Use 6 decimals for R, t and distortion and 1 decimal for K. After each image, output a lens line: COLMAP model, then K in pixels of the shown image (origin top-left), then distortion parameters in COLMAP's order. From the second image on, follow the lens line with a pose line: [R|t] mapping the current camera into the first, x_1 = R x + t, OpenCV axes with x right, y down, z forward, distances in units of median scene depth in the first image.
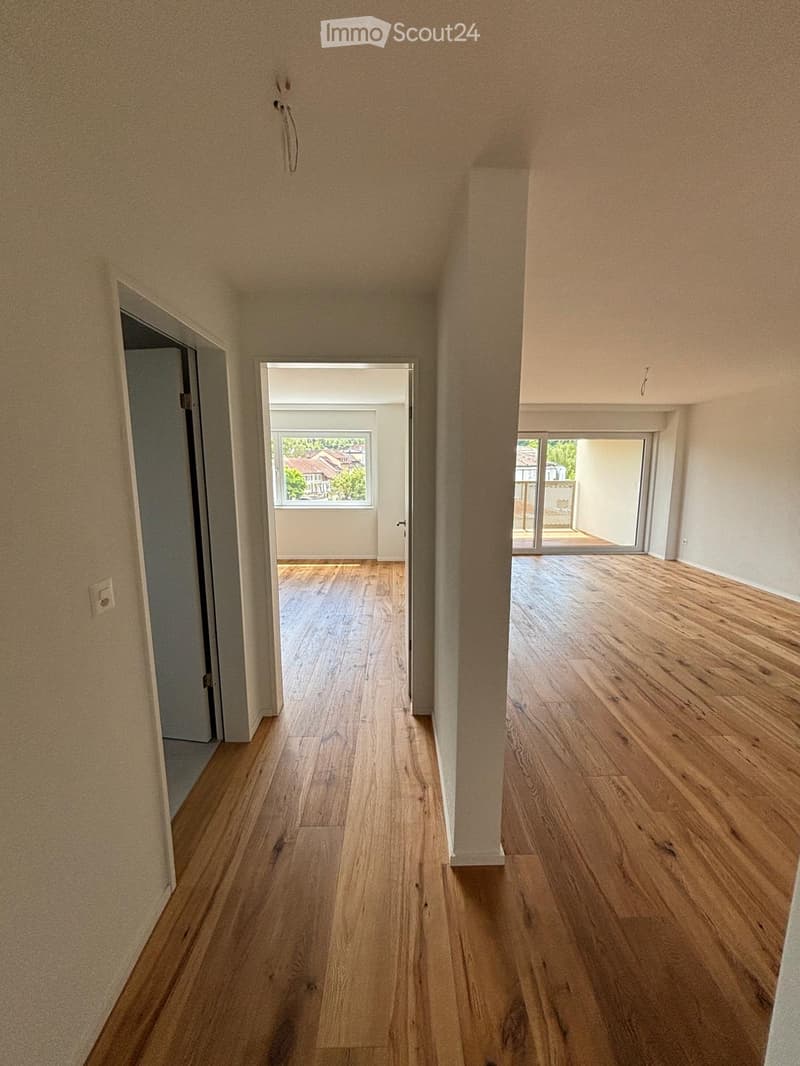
lens RADIAL K [[407.3, 0, 409.7], [0, 407.3, 535.2], [0, 0, 1]] dist [0.022350, 0.000016]
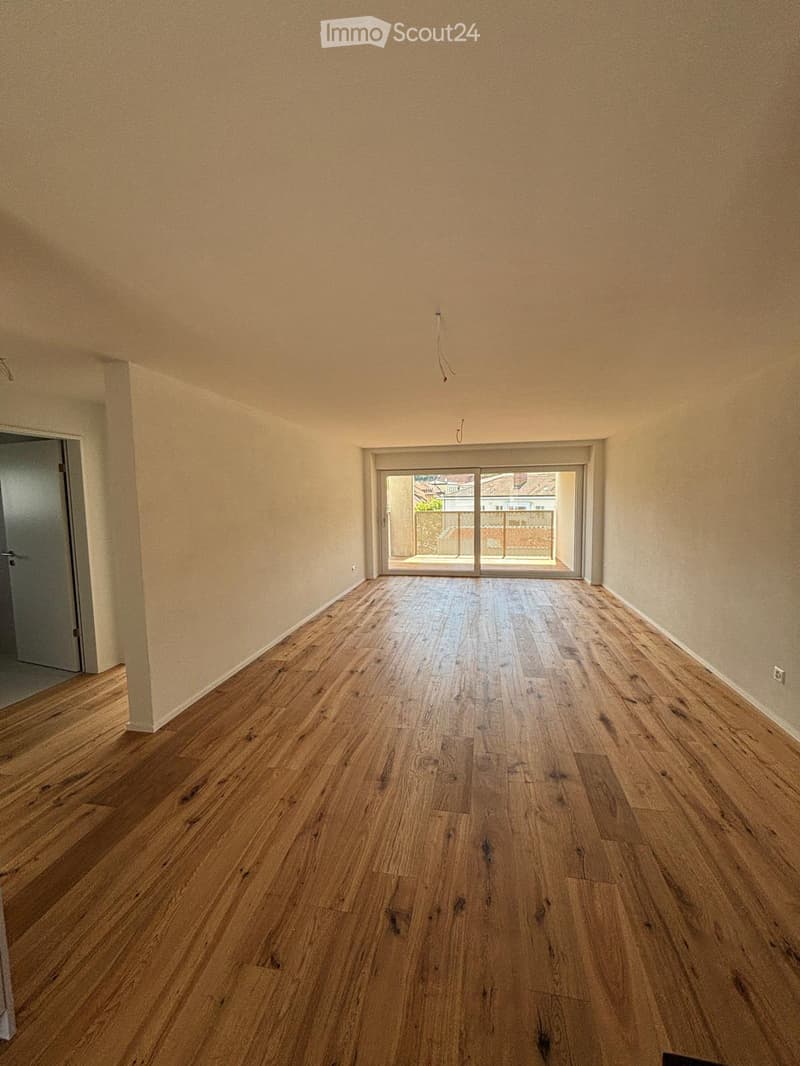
lens RADIAL K [[407.3, 0, 409.7], [0, 407.3, 535.2], [0, 0, 1]] dist [0.022350, 0.000016]
pose [[0.975699, 0.003113, -0.219092, 0.225331], [-0.019244, 0.997253, -0.071530, 0.010138], [0.218268, 0.074008, 0.973079, -0.069613]]
